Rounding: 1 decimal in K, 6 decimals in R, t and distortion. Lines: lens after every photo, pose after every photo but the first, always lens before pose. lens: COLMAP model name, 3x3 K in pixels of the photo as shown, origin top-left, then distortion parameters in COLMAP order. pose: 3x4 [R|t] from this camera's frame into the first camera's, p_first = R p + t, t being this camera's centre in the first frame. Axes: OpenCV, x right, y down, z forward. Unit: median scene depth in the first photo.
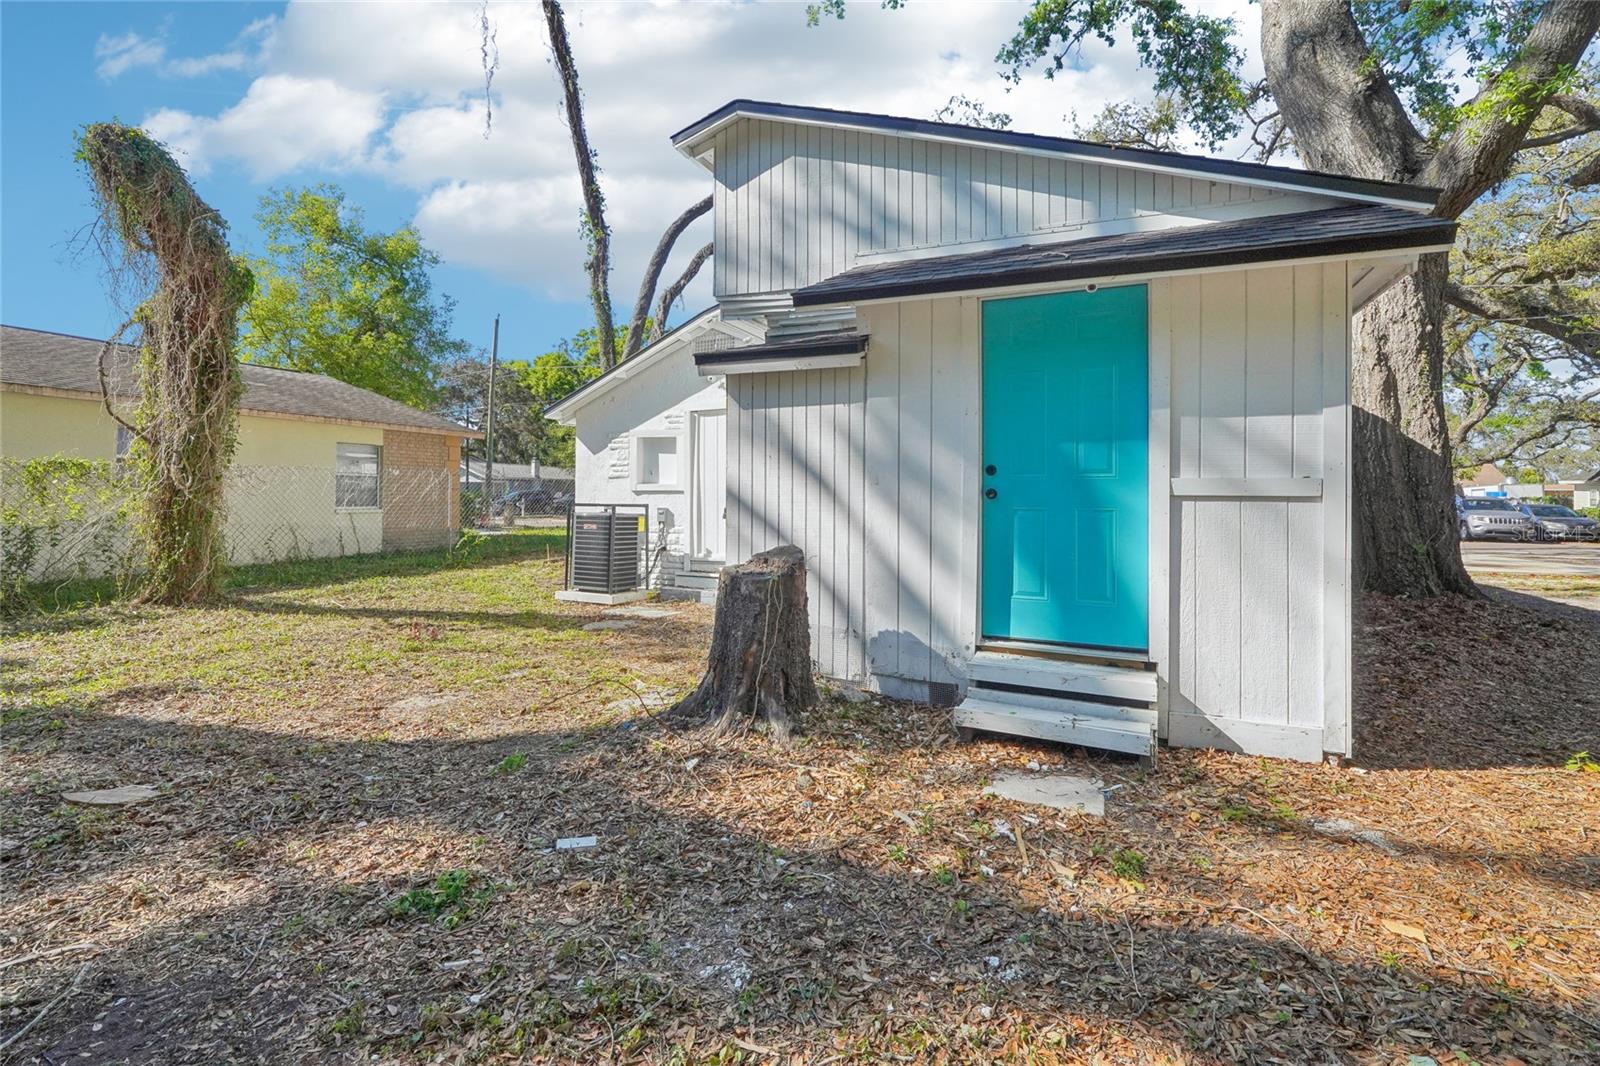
lens RADIAL K [[695.2, 0, 790.2], [0, 695.2, 493.8], [0, 0, 1]] dist [0.000427, 0.000346]
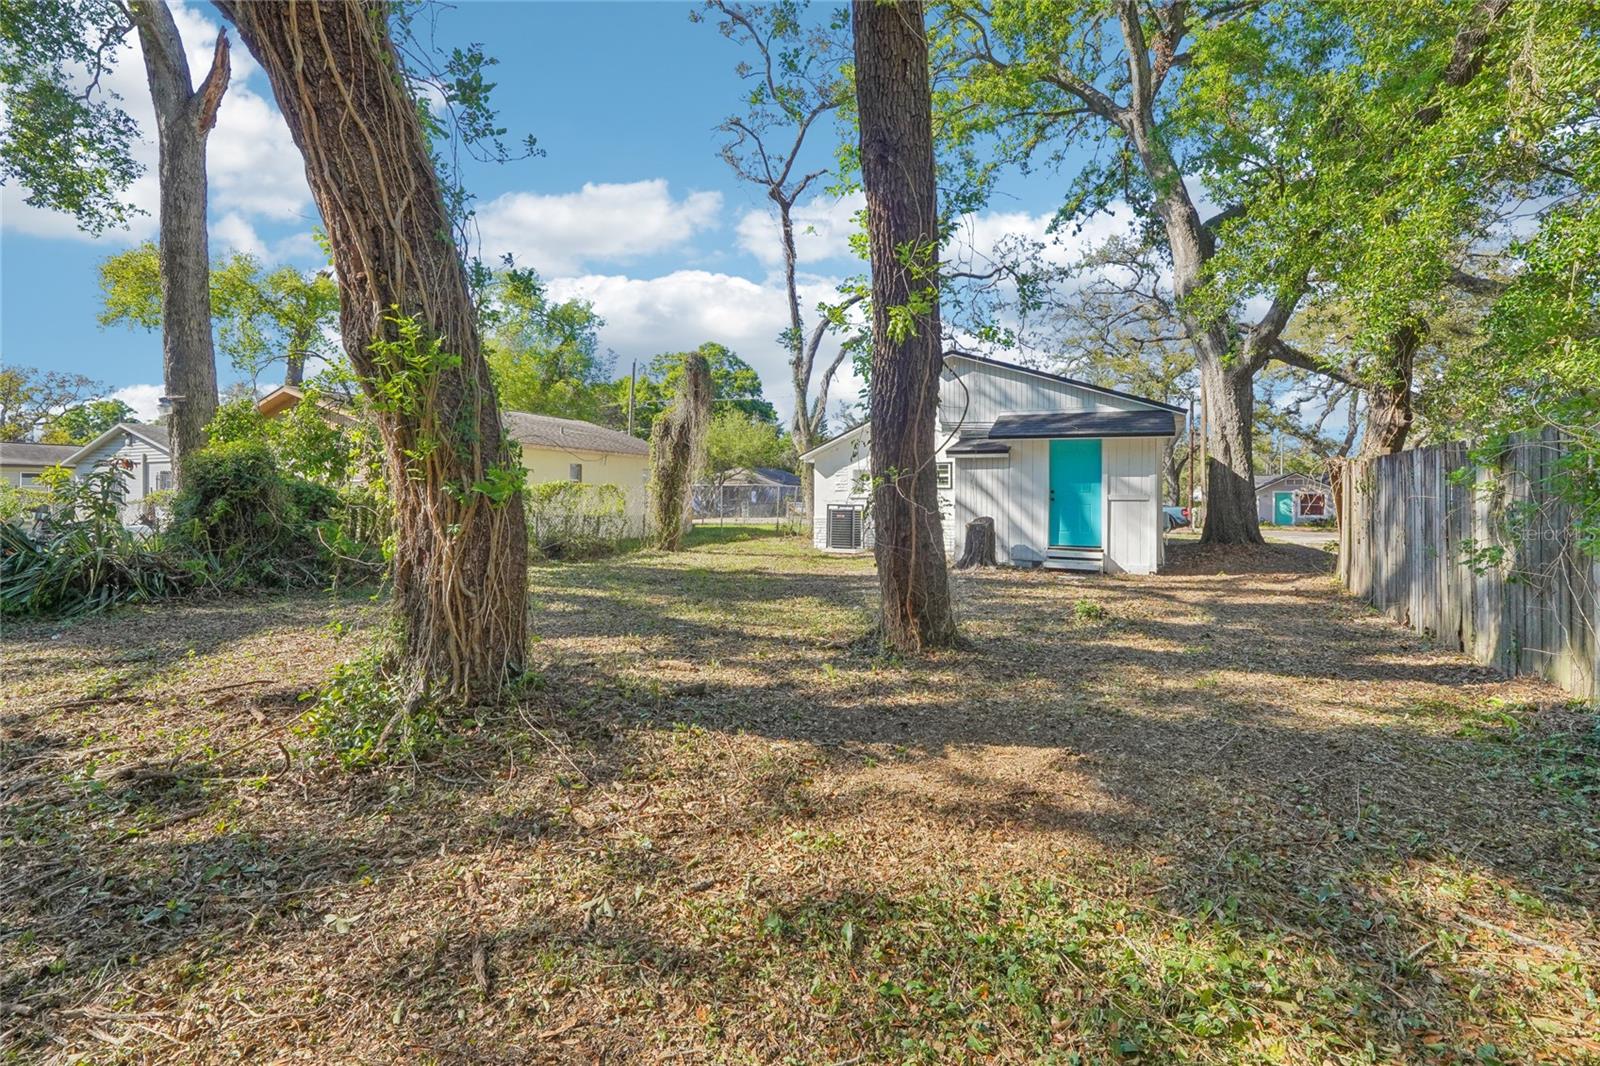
lens RADIAL K [[695.2, 0, 790.2], [0, 695.2, 493.8], [0, 0, 1]] dist [0.000427, 0.000346]
pose [[0.999128, -0.007185, -0.041121, -0.387284], [0.006989, 0.999964, -0.004909, -0.009259], [0.041155, 0.004617, 0.999142, -1.112201]]
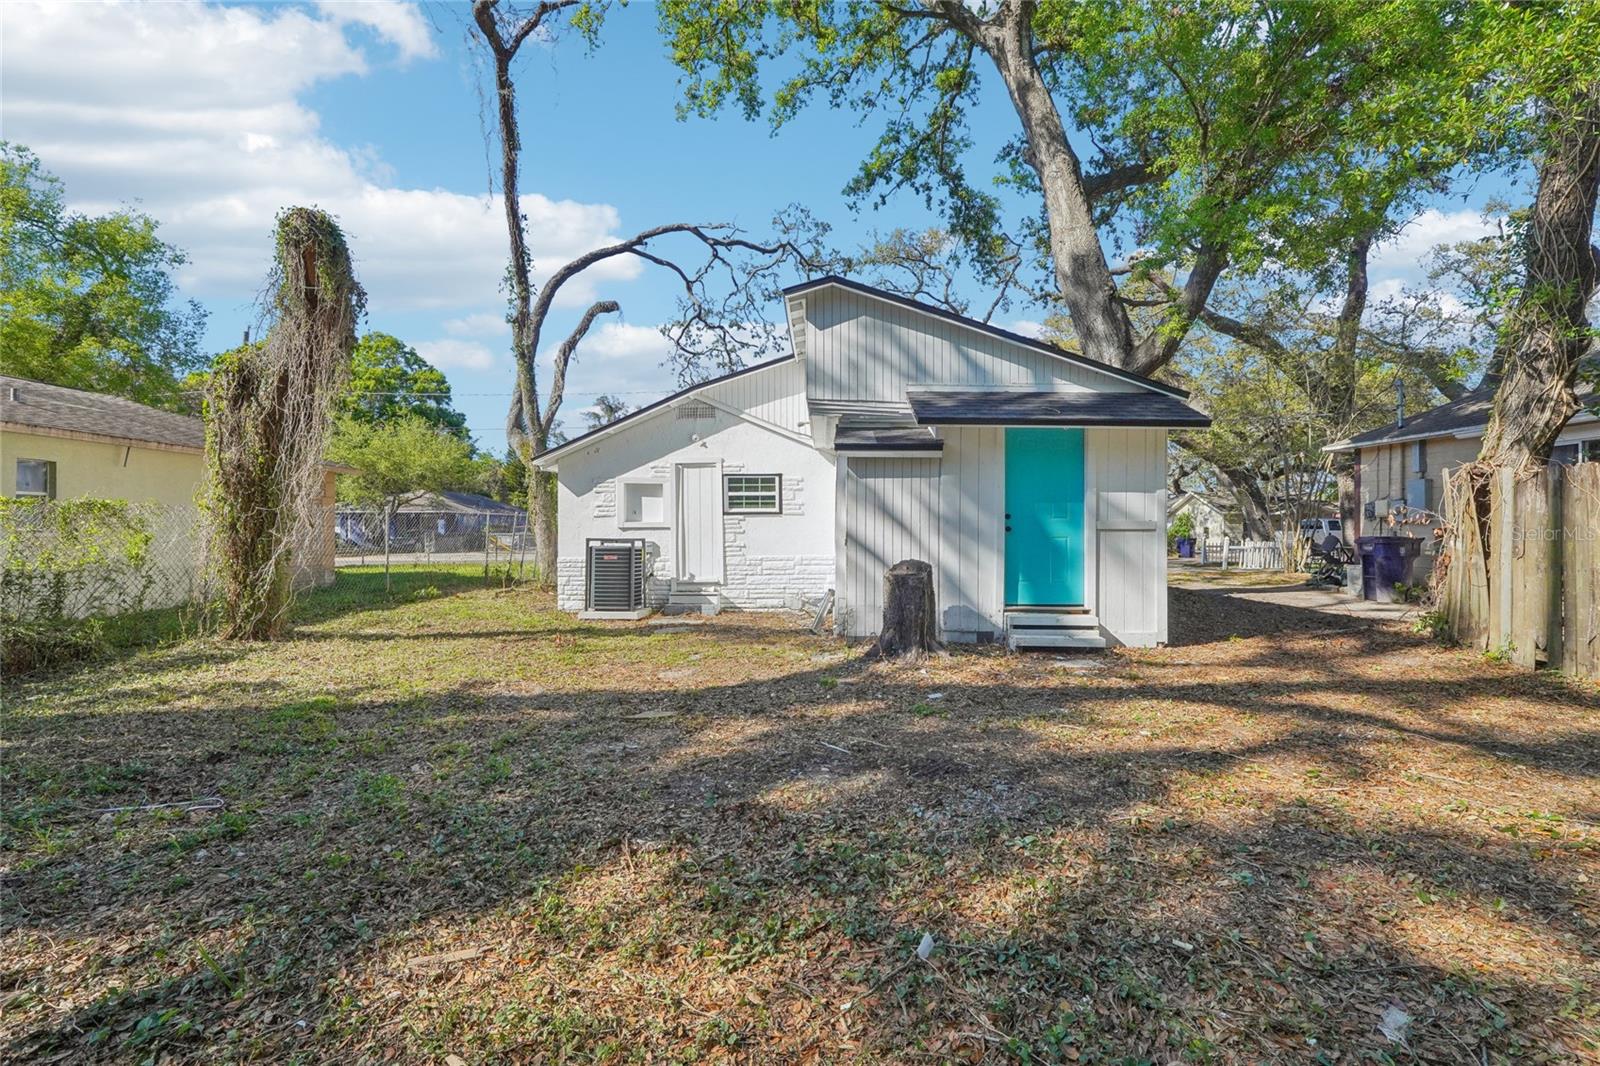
lens RADIAL K [[681.7, 0, 795.2], [0, 681.7, 530.6], [0, 0, 1]] dist [0.001290, 0.000387]
pose [[0.925635, -0.010910, 0.378259, -0.485475], [0.008253, 0.999929, 0.008644, -0.008325], [-0.378326, -0.004879, 0.925659, -0.254221]]
